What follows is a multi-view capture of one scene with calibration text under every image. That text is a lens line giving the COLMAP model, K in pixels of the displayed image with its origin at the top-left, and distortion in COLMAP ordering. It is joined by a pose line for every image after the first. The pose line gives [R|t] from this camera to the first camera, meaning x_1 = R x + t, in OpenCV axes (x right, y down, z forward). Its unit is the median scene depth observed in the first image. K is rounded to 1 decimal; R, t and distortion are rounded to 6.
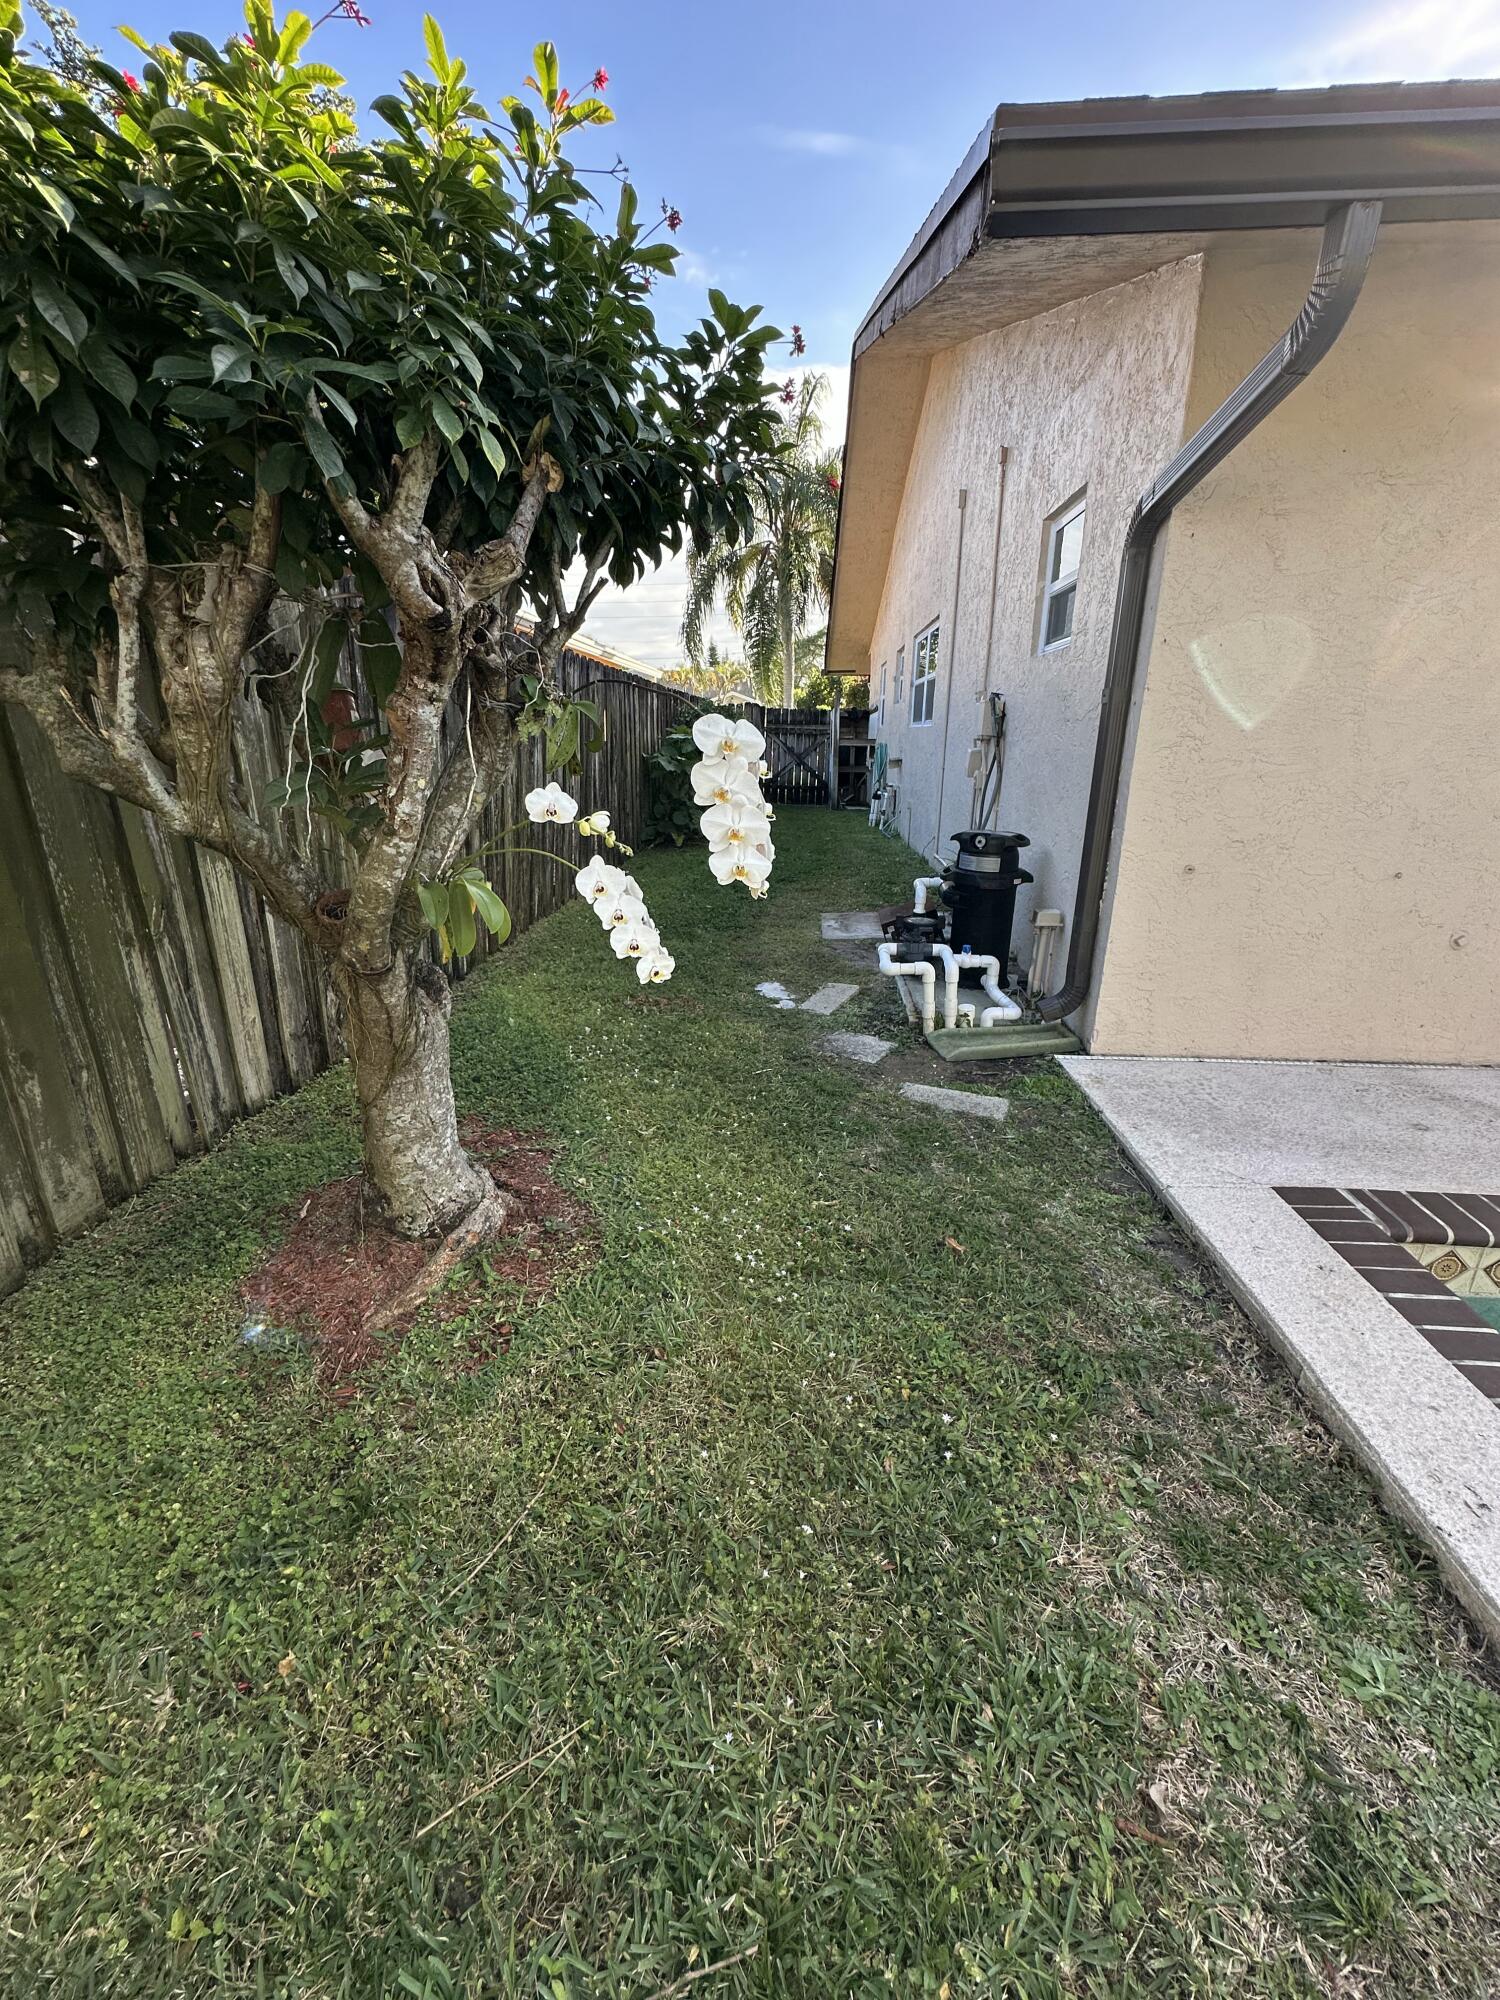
lens RADIAL K [[801.6, 0, 748.3], [0, 801.6, 996.3], [0, 0, 1]] dist [-0.004704, 0.000991]
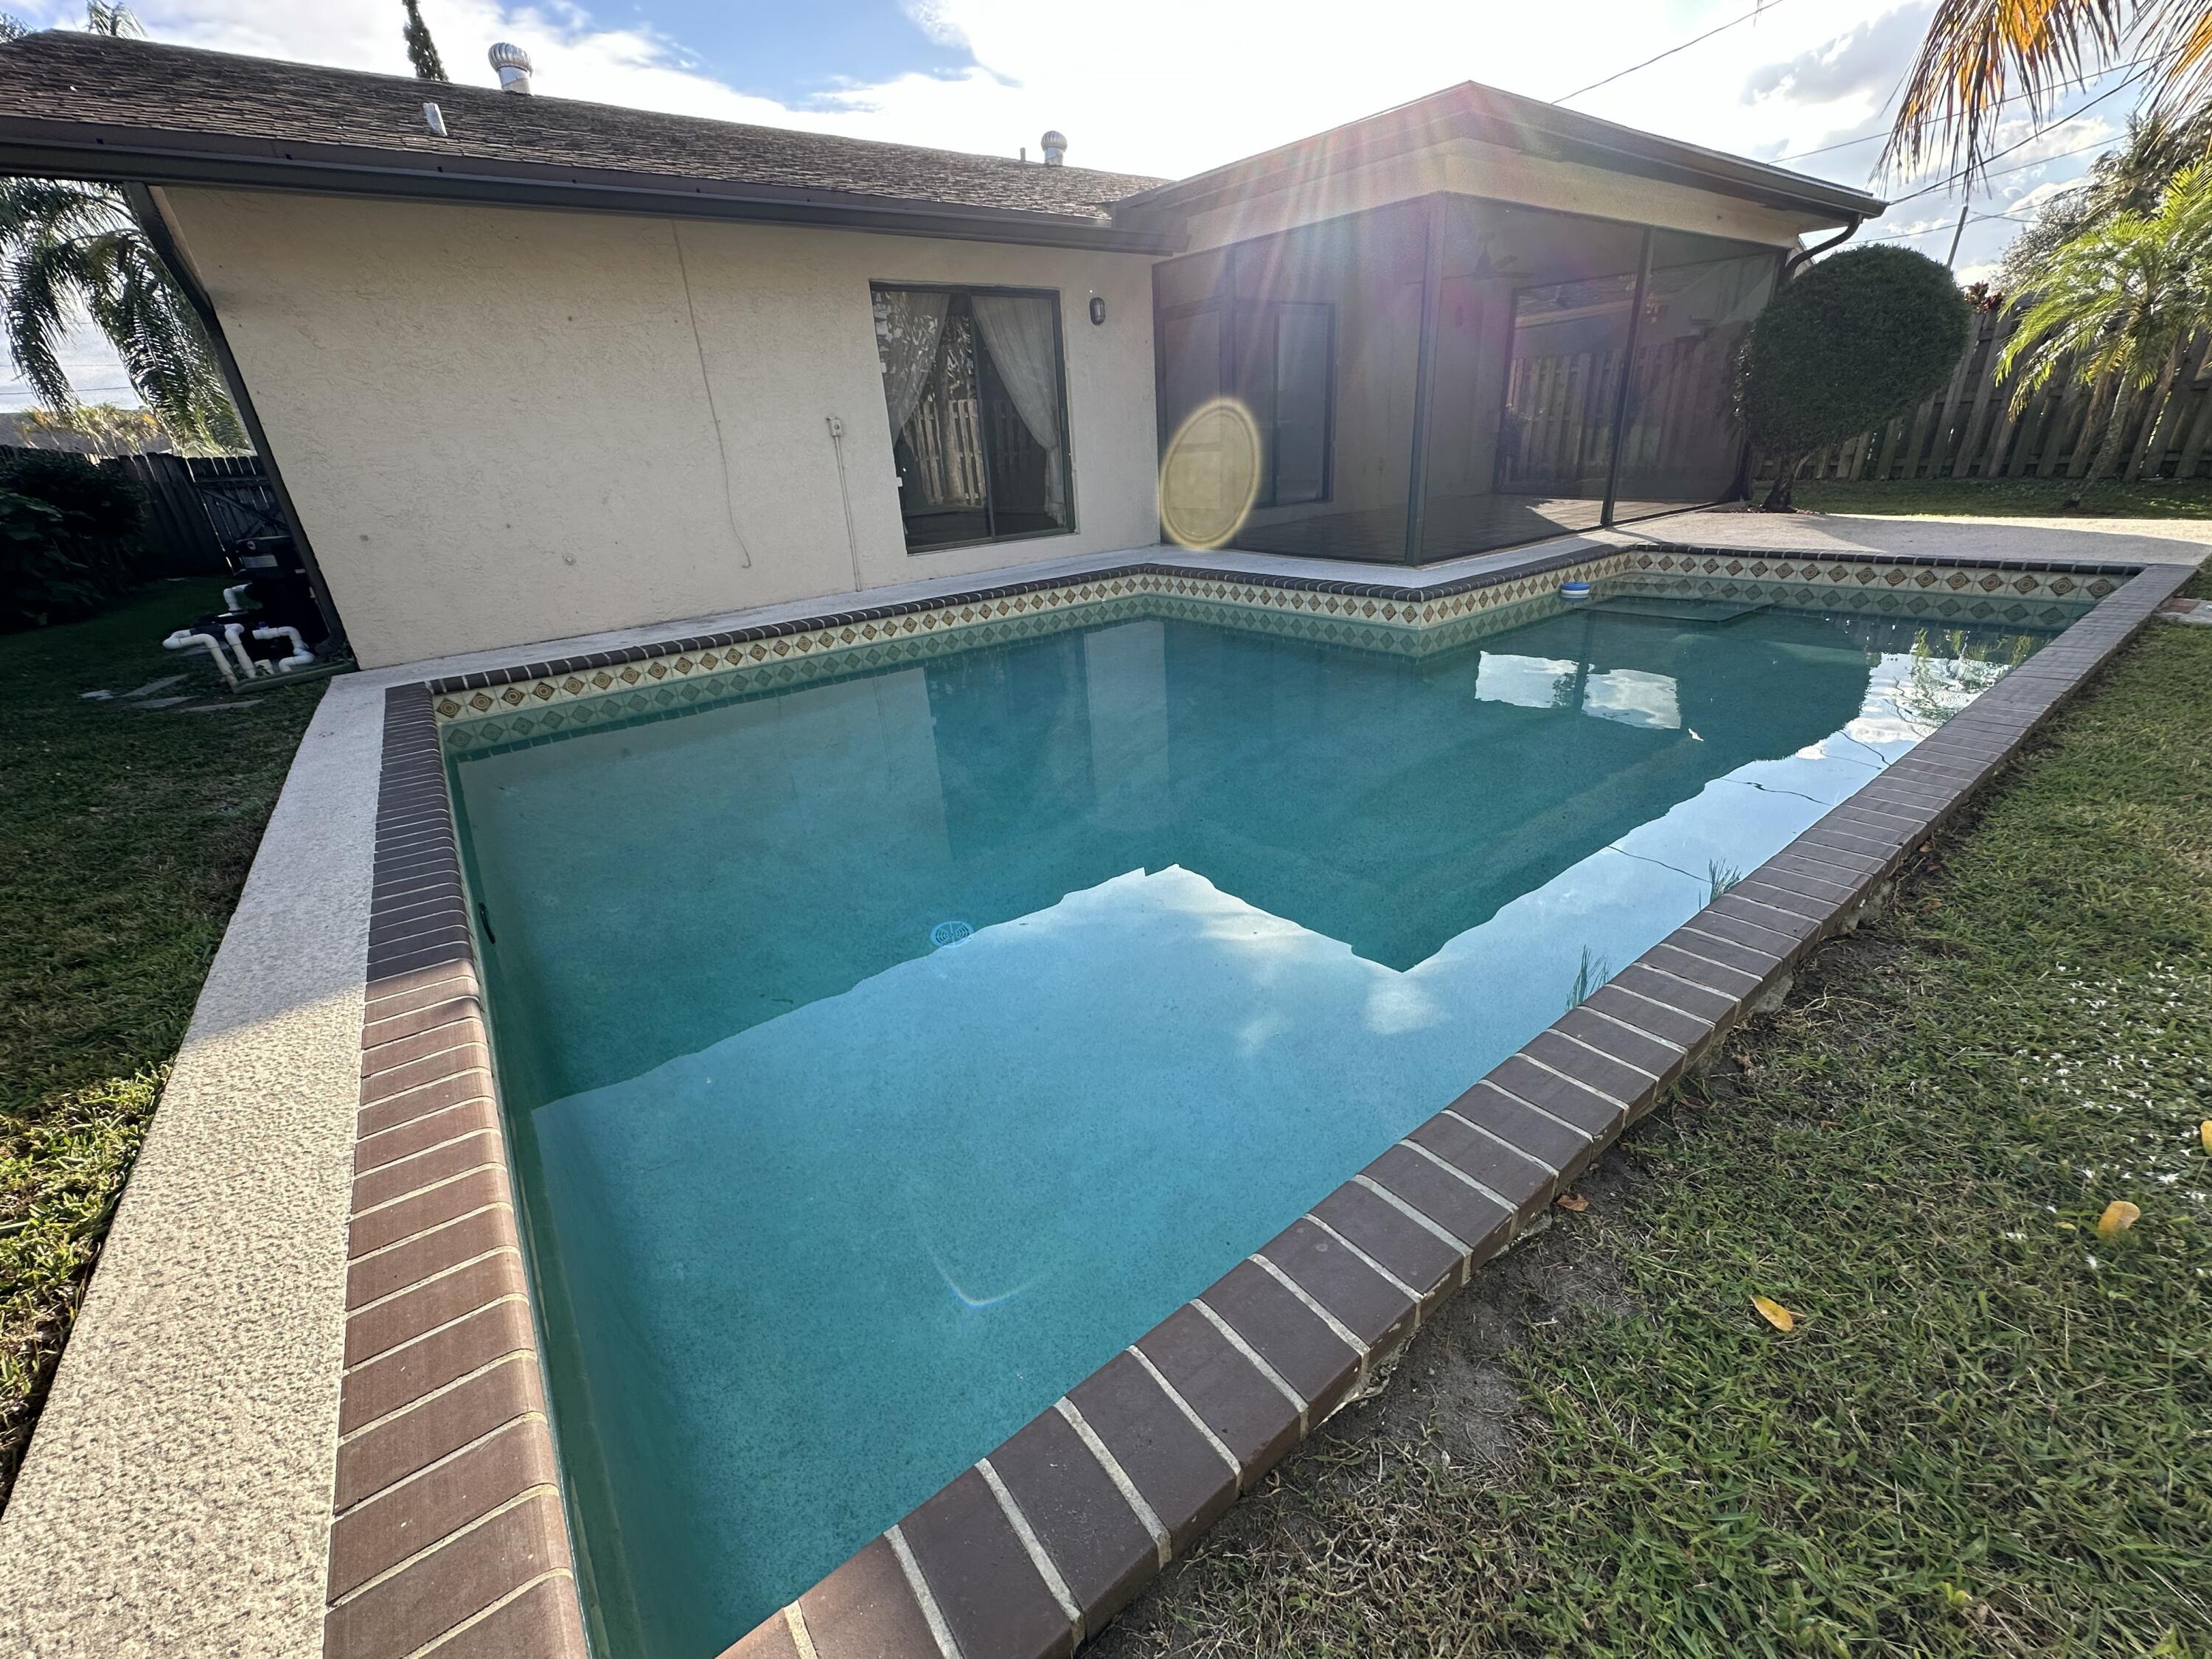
lens RADIAL K [[886.6, 0, 1104.9], [0, 886.6, 833.7], [0, 0, 1]] dist [-0.004704, 0.000991]
pose [[0.756769, -0.310651, 0.575149, 0.420149], [0.267558, 0.949985, 0.161061, 0.456382], [-0.596417, 0.031999, 0.802037, -1.132506]]
